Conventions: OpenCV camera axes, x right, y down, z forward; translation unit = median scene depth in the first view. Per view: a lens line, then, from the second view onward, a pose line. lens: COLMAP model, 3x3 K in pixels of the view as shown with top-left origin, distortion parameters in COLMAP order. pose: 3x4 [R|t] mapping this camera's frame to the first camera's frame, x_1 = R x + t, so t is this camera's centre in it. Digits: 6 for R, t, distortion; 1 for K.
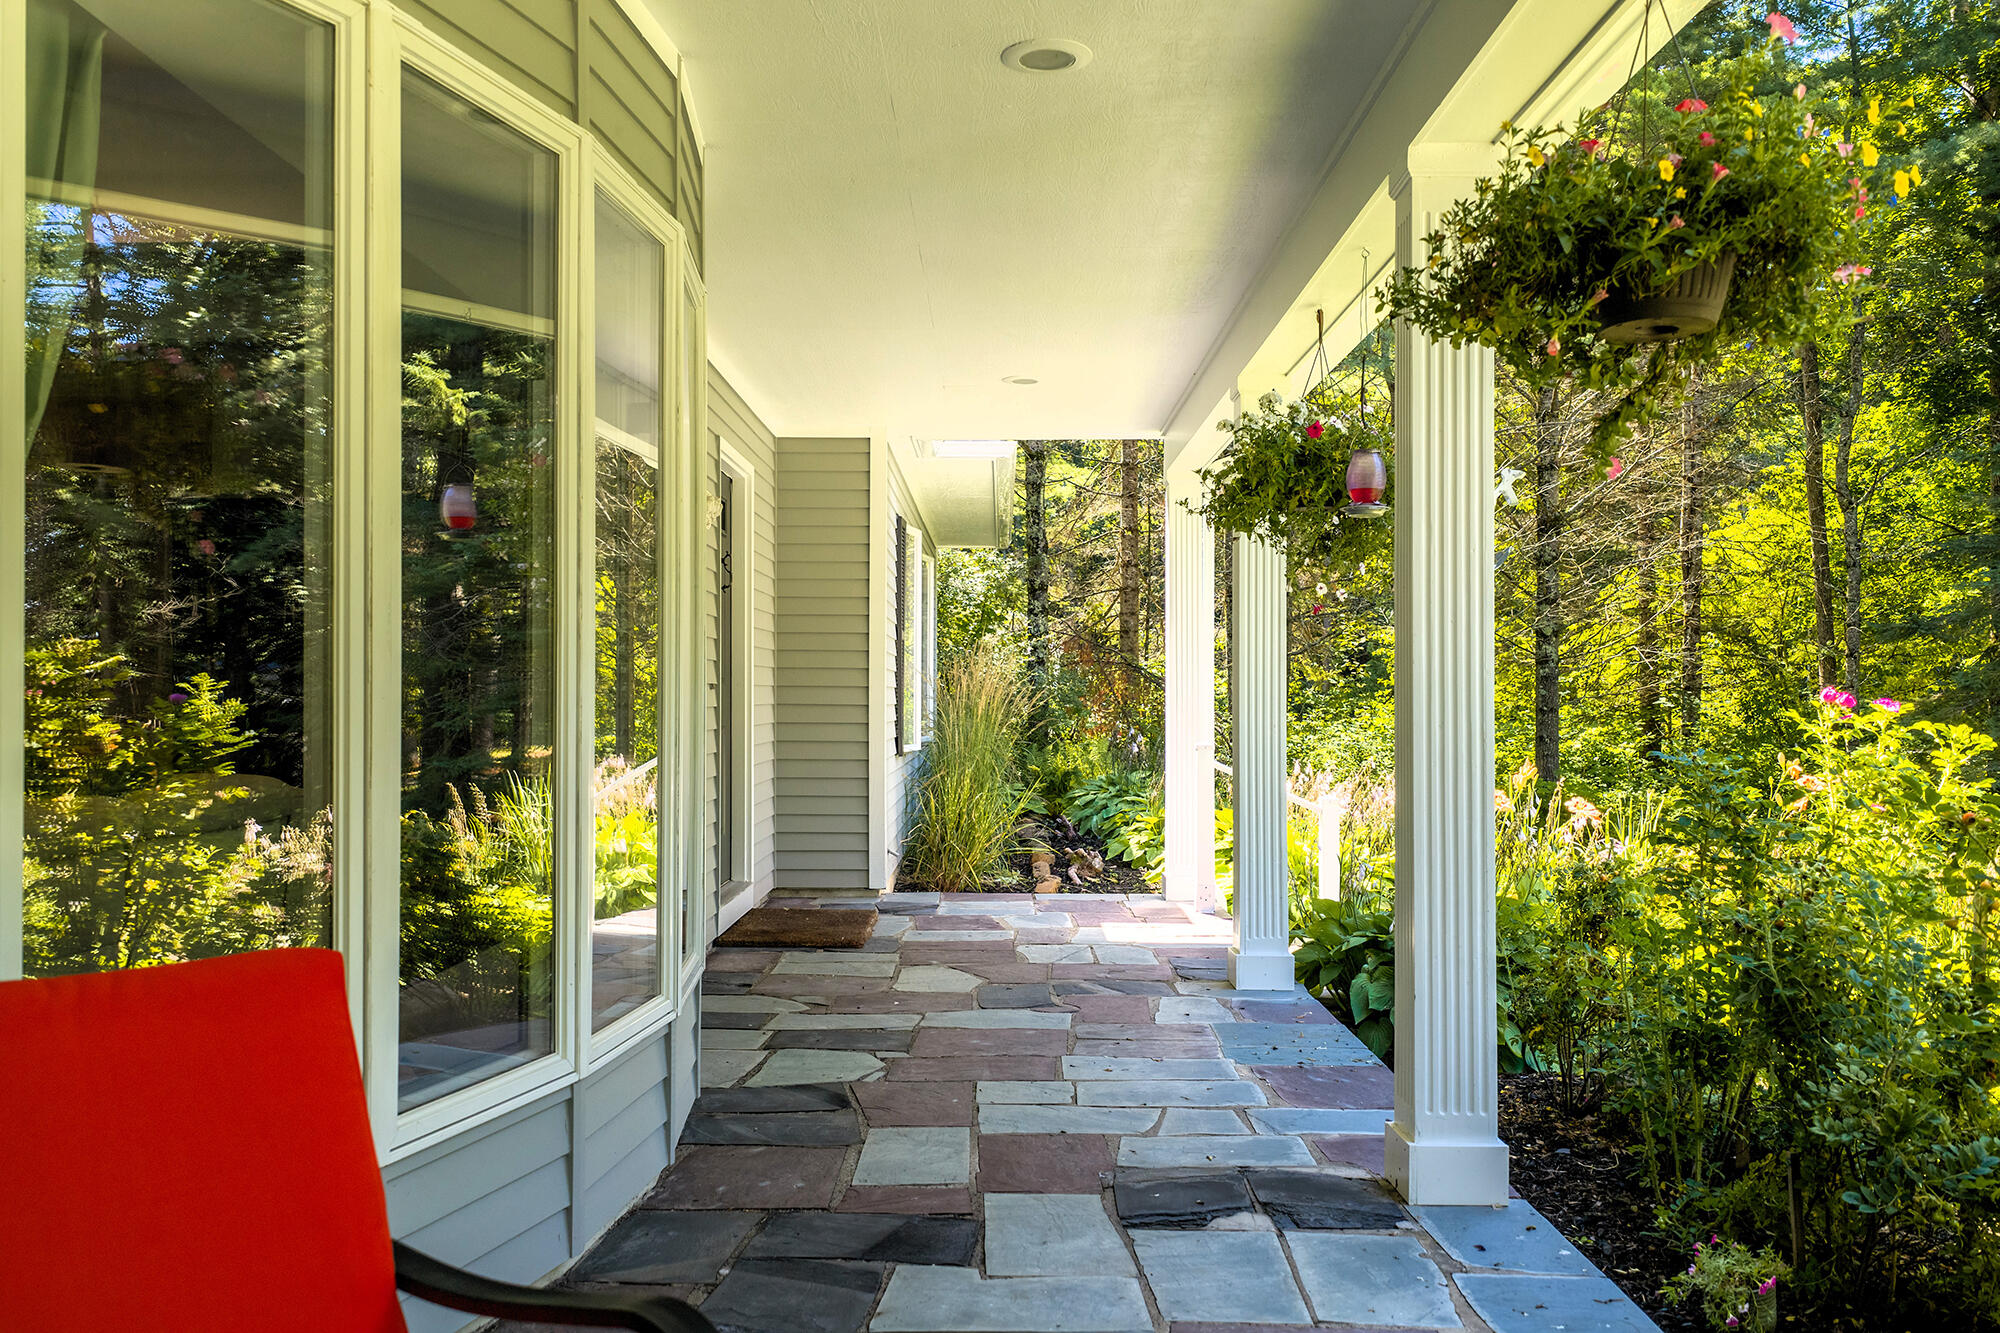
lens RADIAL K [[1653.8, 0, 981.6], [0, 1653.8, 677.4], [0, 0, 1]] dist [0.028869, -0.055227]
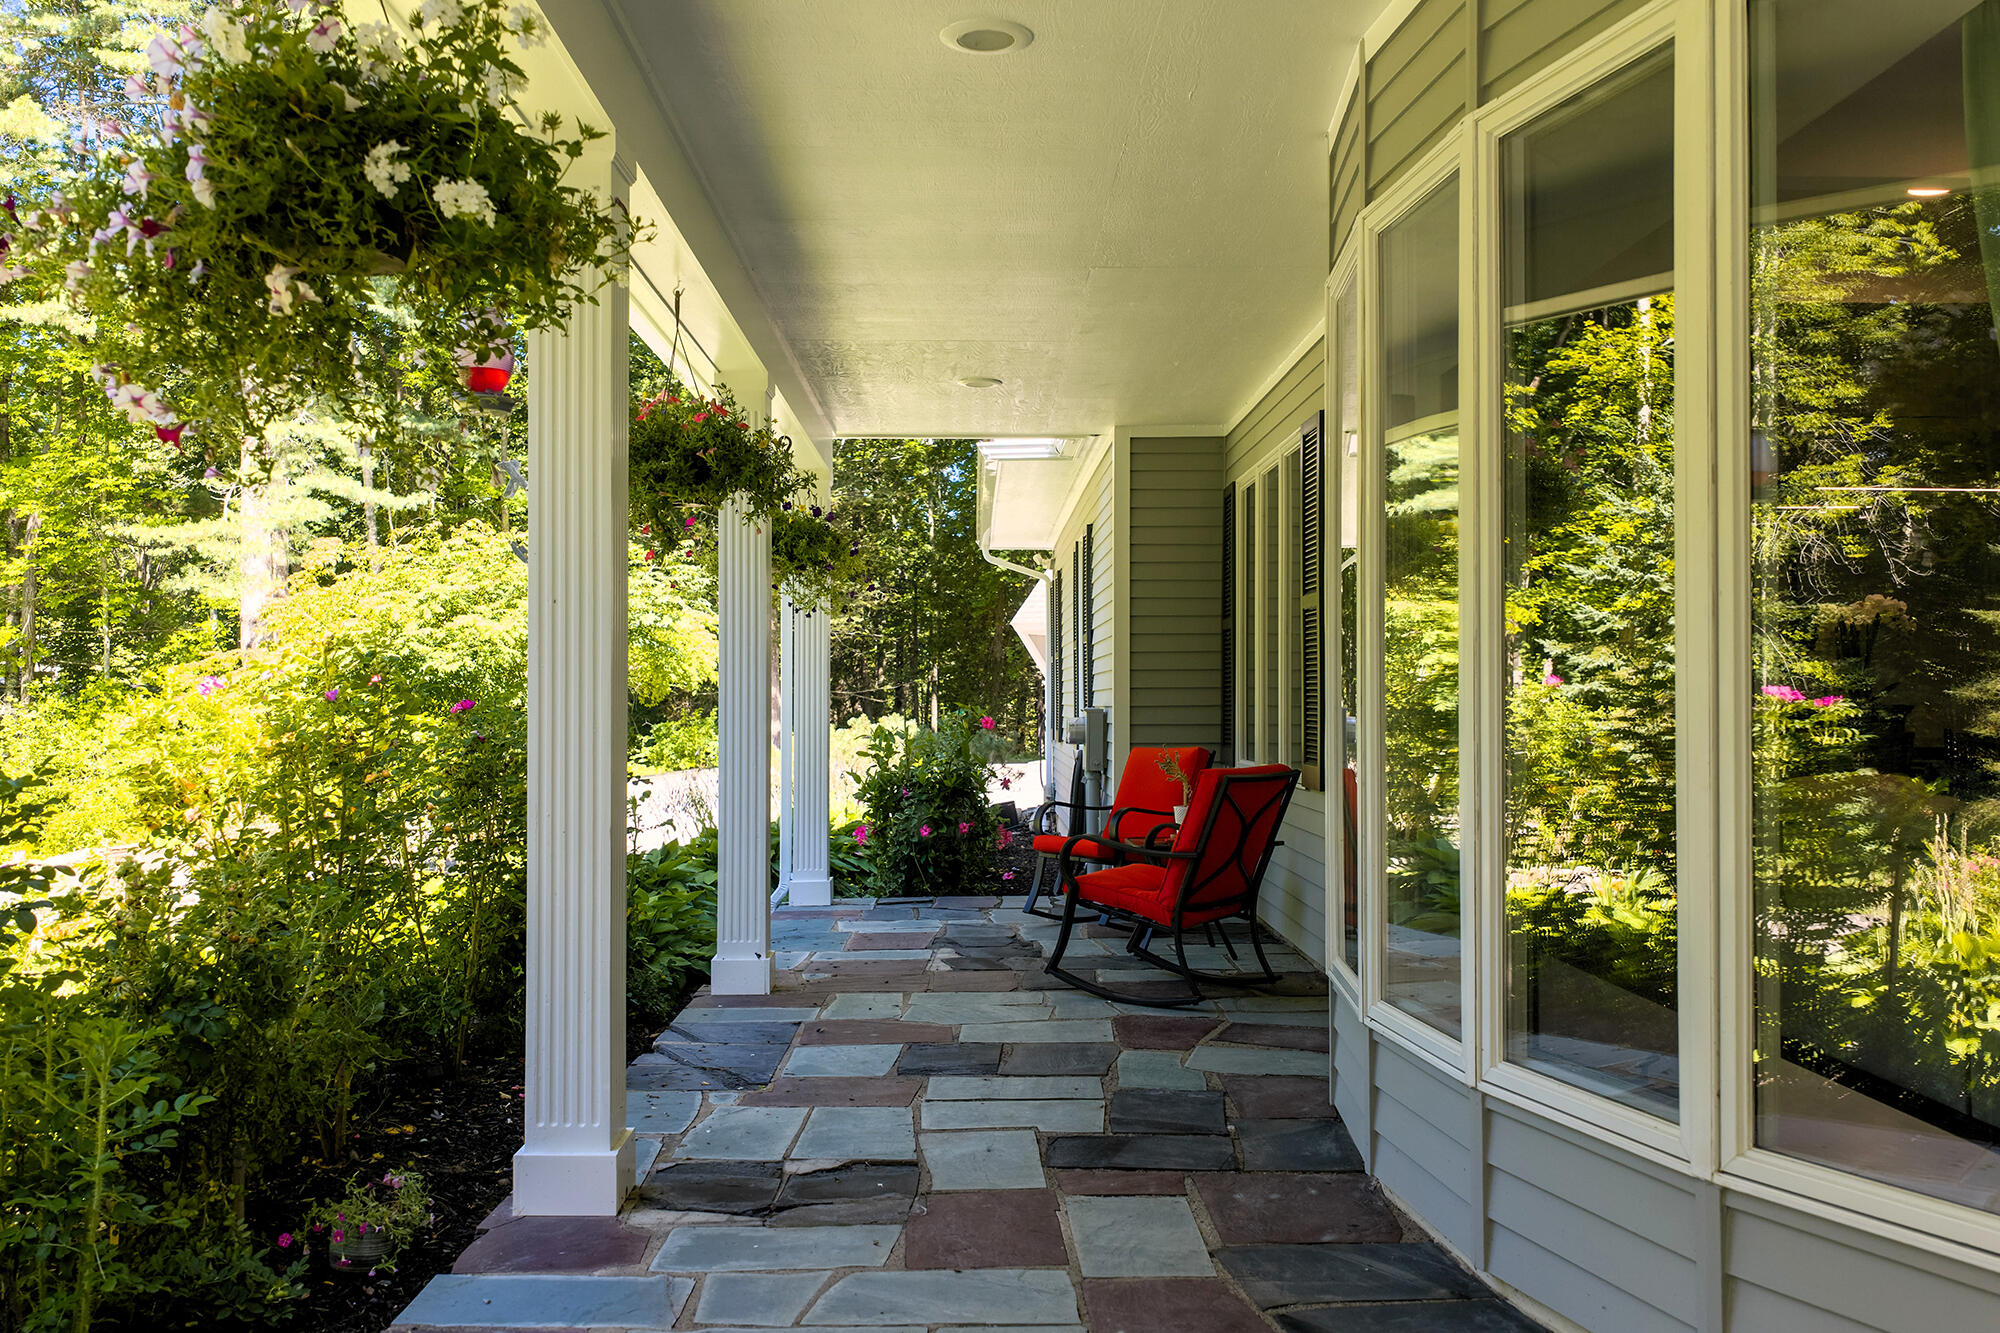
lens RADIAL K [[1653.8, 0, 981.6], [0, 1653.8, 677.4], [0, 0, 1]] dist [0.028869, -0.055227]
pose [[-0.999840, -0.001602, -0.017801, 0.060048], [-0.001160, 0.999691, -0.024818, 0.026744], [0.017835, -0.024794, -0.999533, 2.030640]]
